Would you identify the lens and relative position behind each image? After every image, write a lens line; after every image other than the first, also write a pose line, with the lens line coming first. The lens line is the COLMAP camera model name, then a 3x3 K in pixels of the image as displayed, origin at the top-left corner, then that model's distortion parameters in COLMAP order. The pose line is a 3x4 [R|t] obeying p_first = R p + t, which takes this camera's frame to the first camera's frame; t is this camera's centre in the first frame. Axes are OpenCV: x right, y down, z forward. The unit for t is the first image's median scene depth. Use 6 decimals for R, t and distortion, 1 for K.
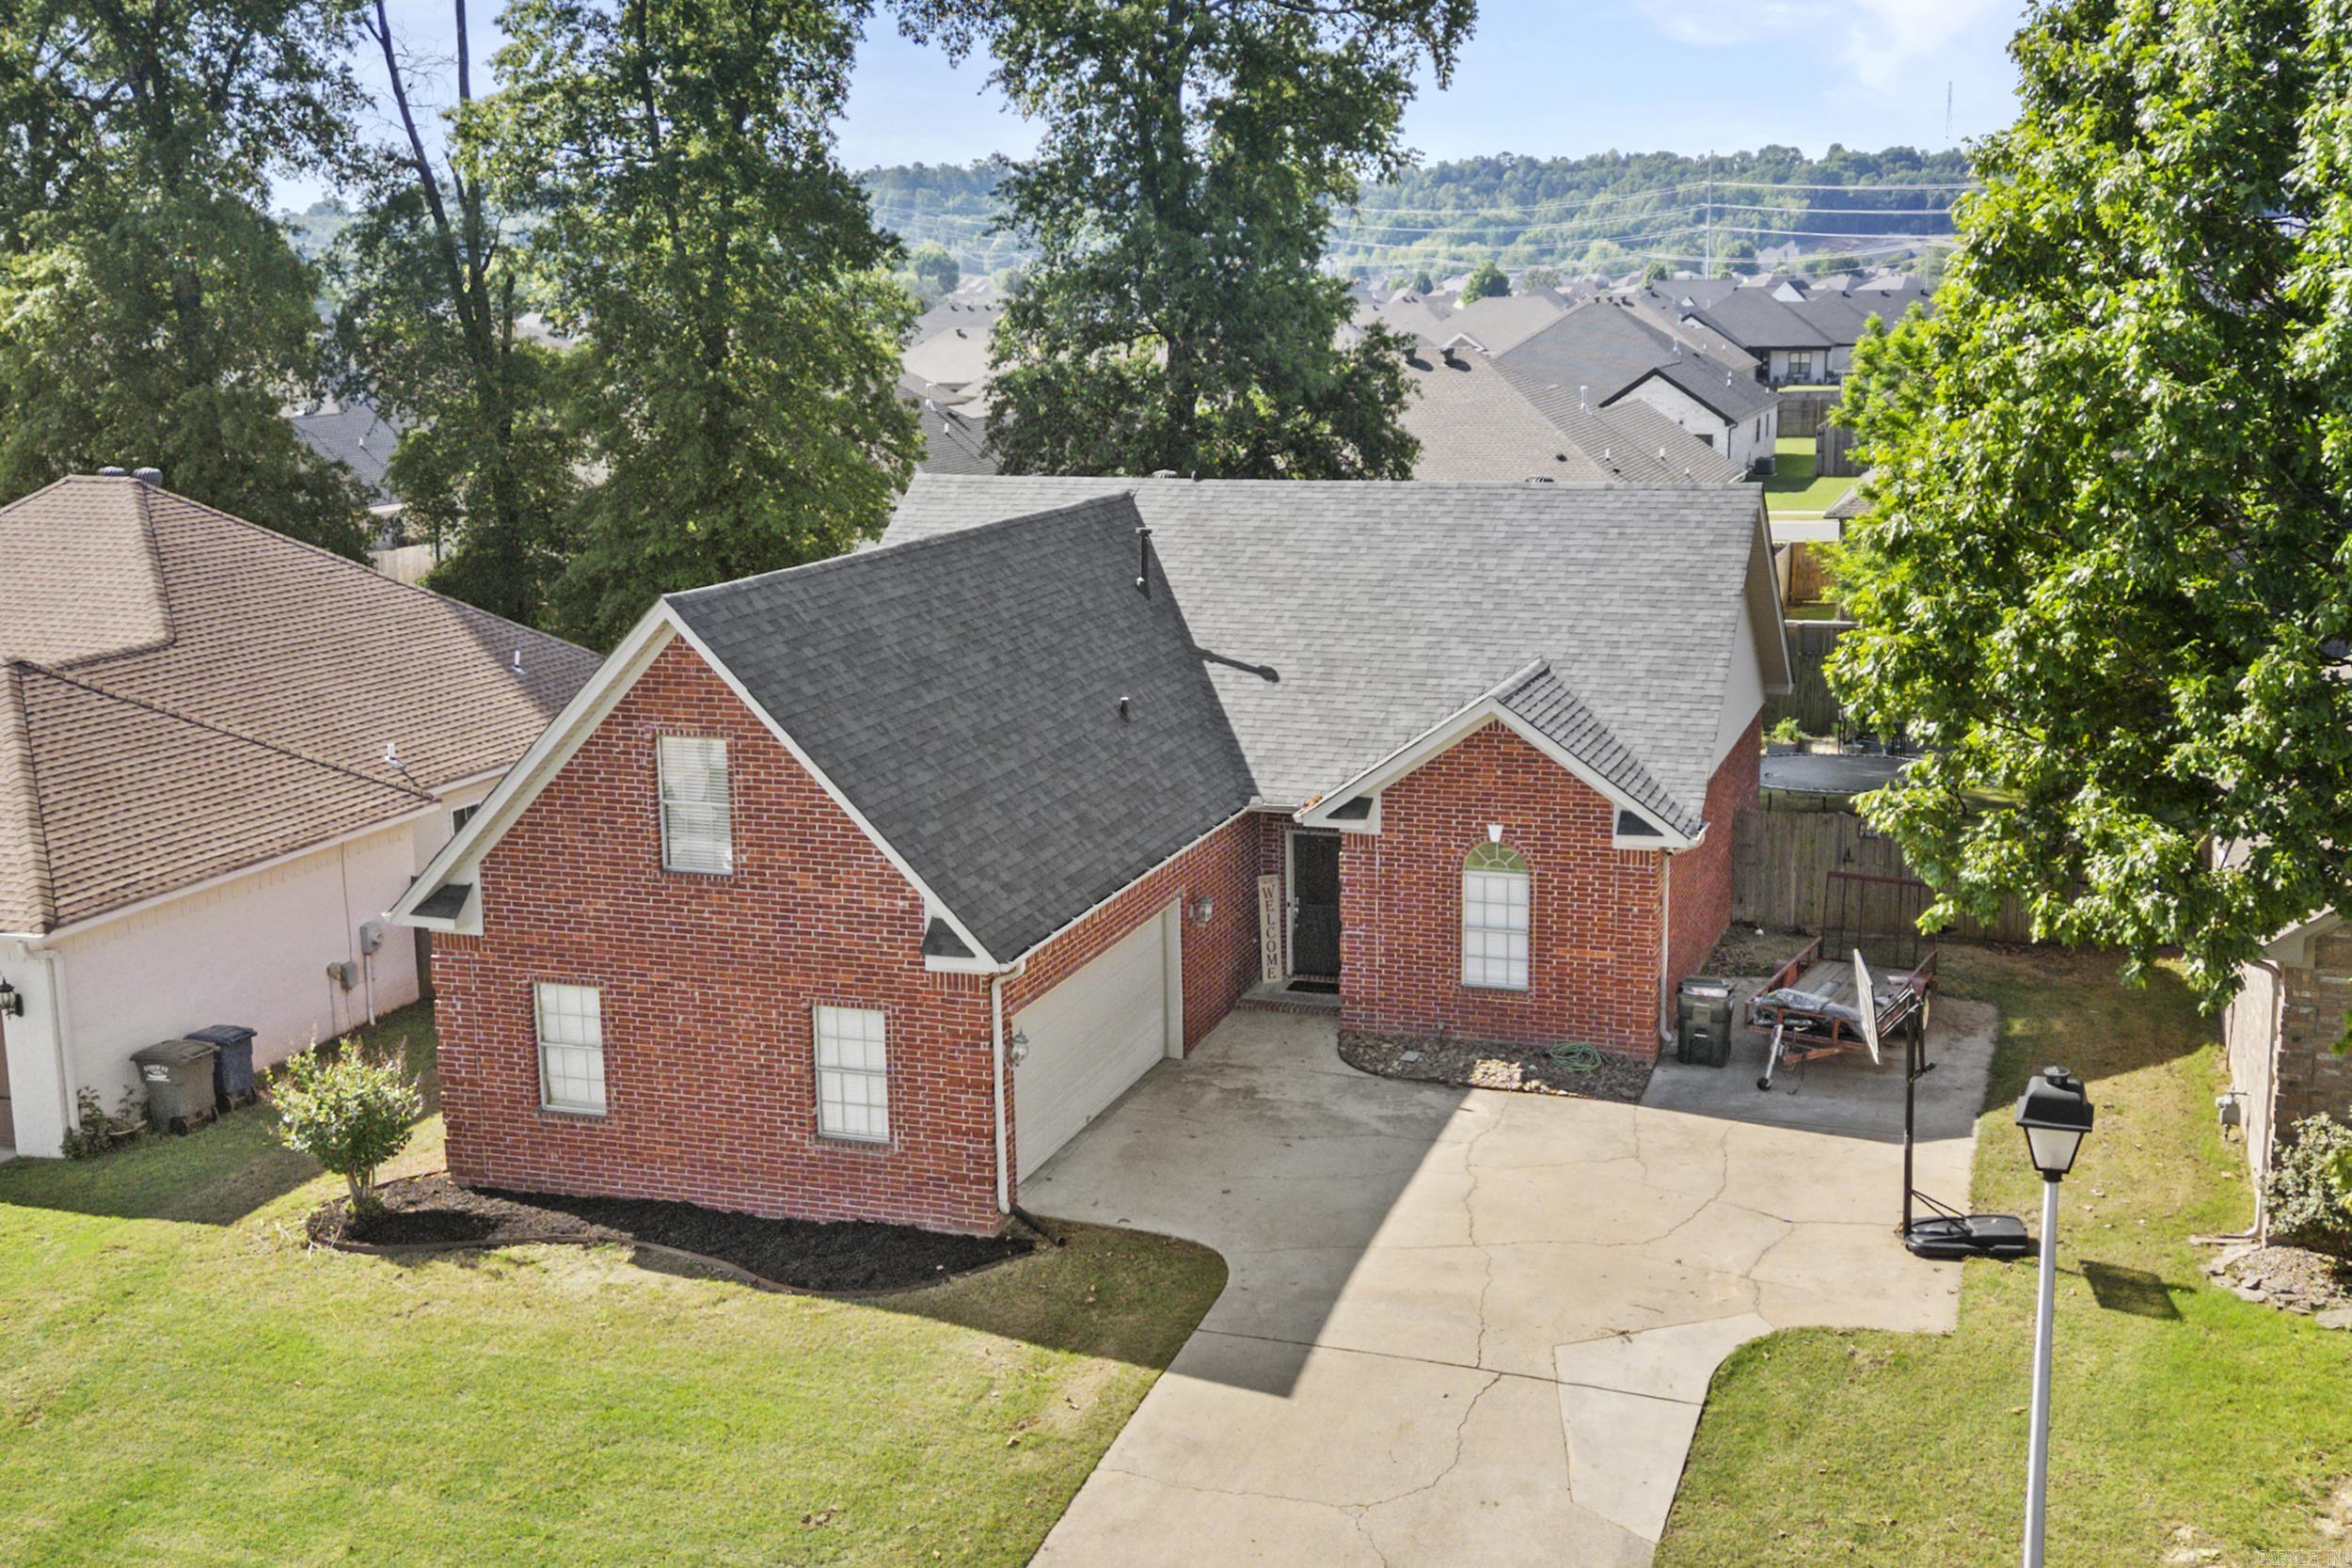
lens RADIAL K [[2577.8, 0, 1176.0], [0, 2577.8, 784.0], [0, 0, 1]] dist [0.069111, -0.011167]
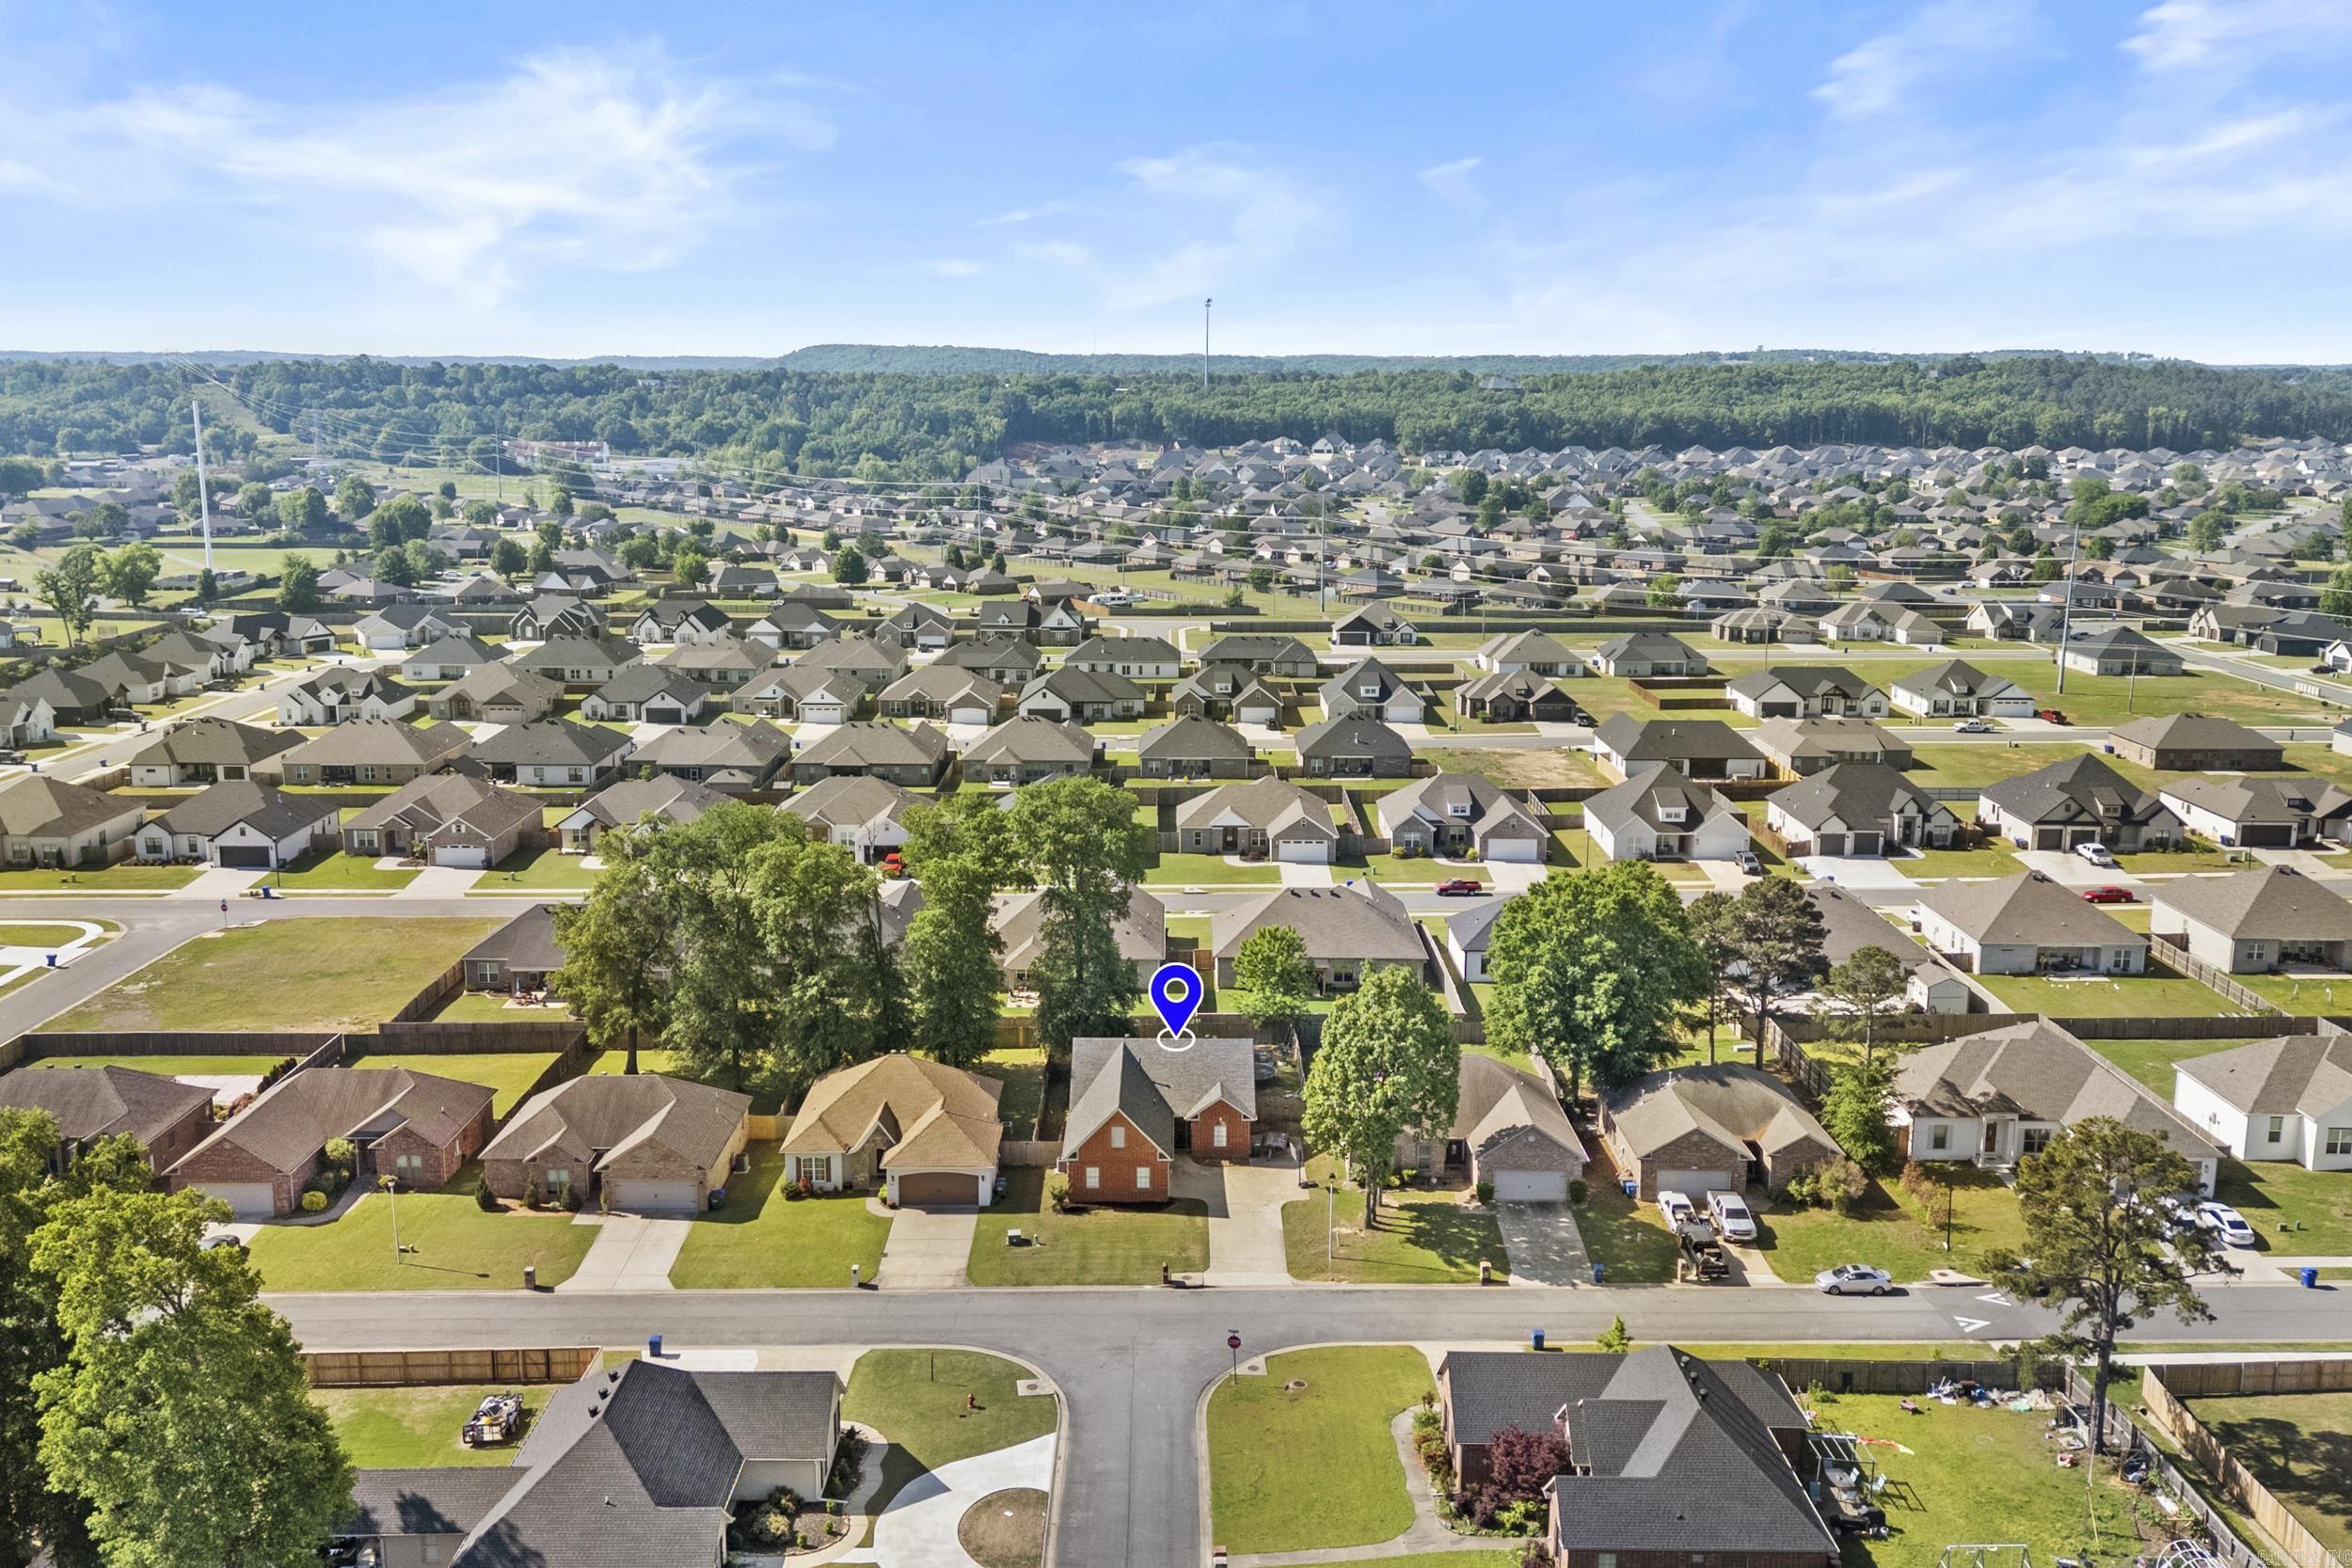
lens RADIAL K [[2076.7, 0, 1176.0], [0, 2076.7, 784.0], [0, 0, 1]] dist [0.186419, -0.494285]
pose [[0.945623, -0.044807, 0.322164, -1.472959], [0.046835, 0.998902, 0.001459, -0.759377], [-0.321876, 0.013709, 0.946683, -3.451306]]
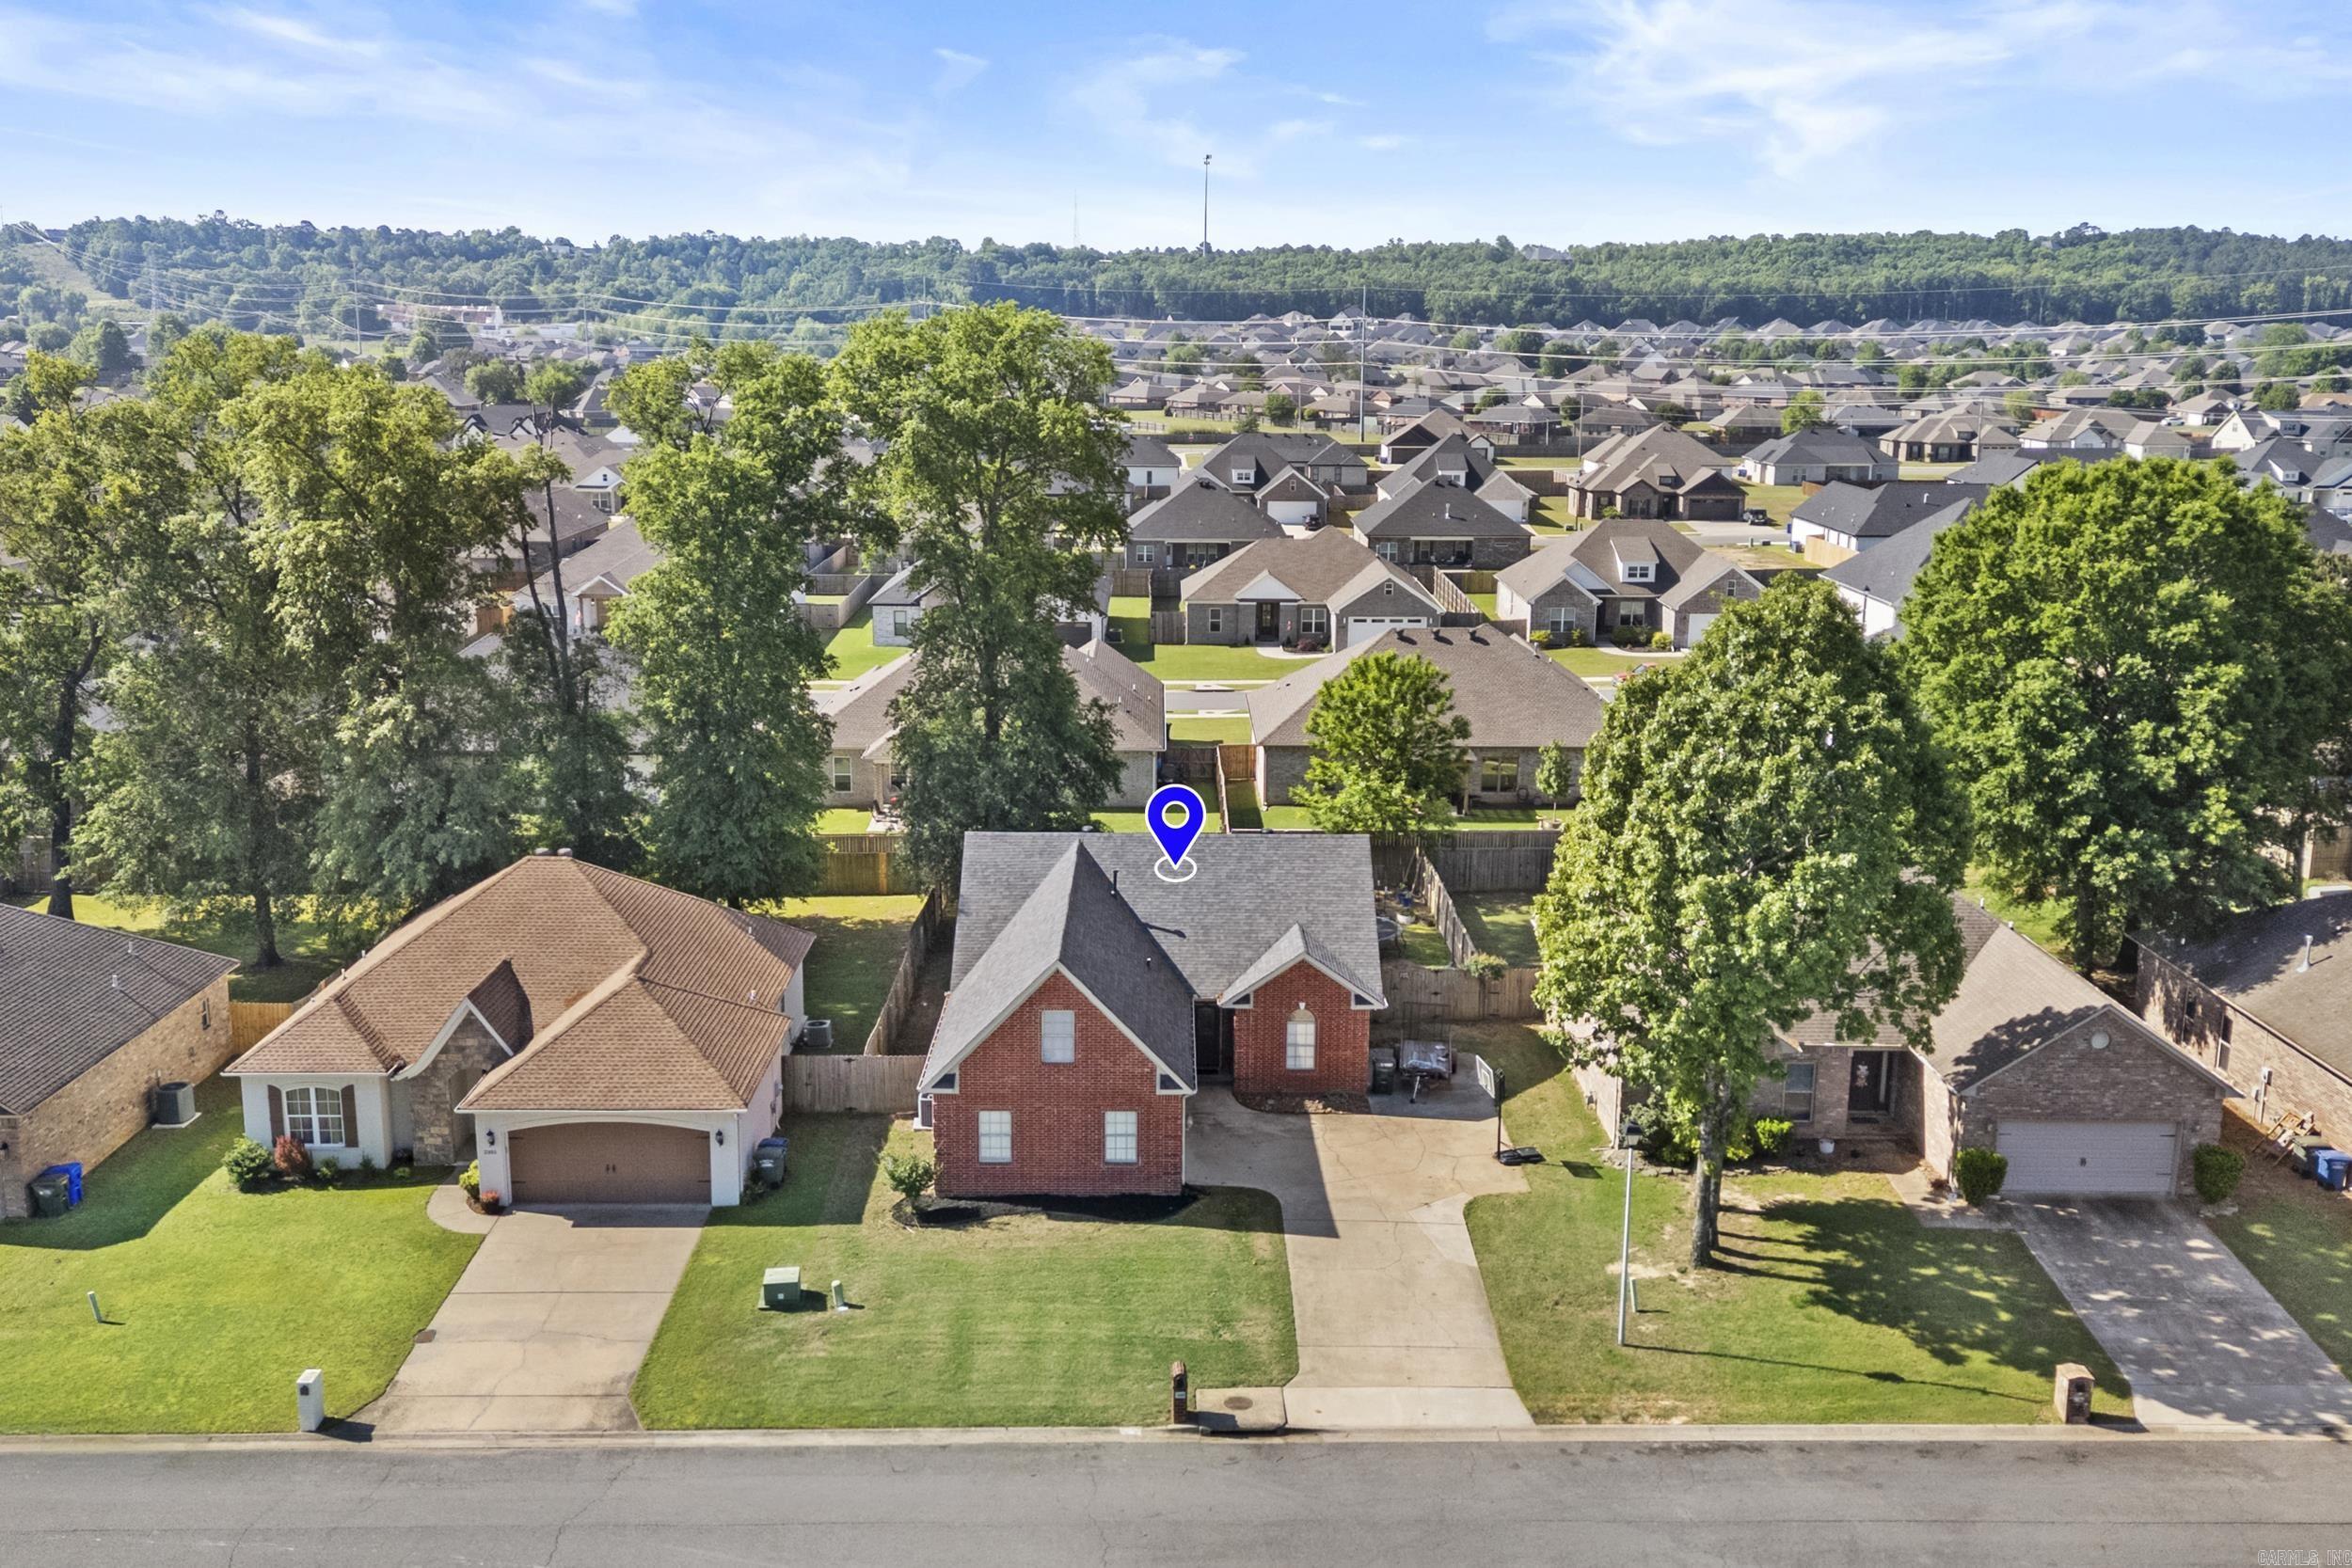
lens RADIAL K [[2247.3, 0, 1174.4], [0, 2247.3, 815.3], [0, 0, 1]] dist [0.129236, -0.247505]
pose [[0.944626, -0.052186, 0.323972, -0.695234], [0.044522, 0.998526, 0.031030, -0.241391], [-0.325114, -0.014888, 0.945558, -0.992355]]
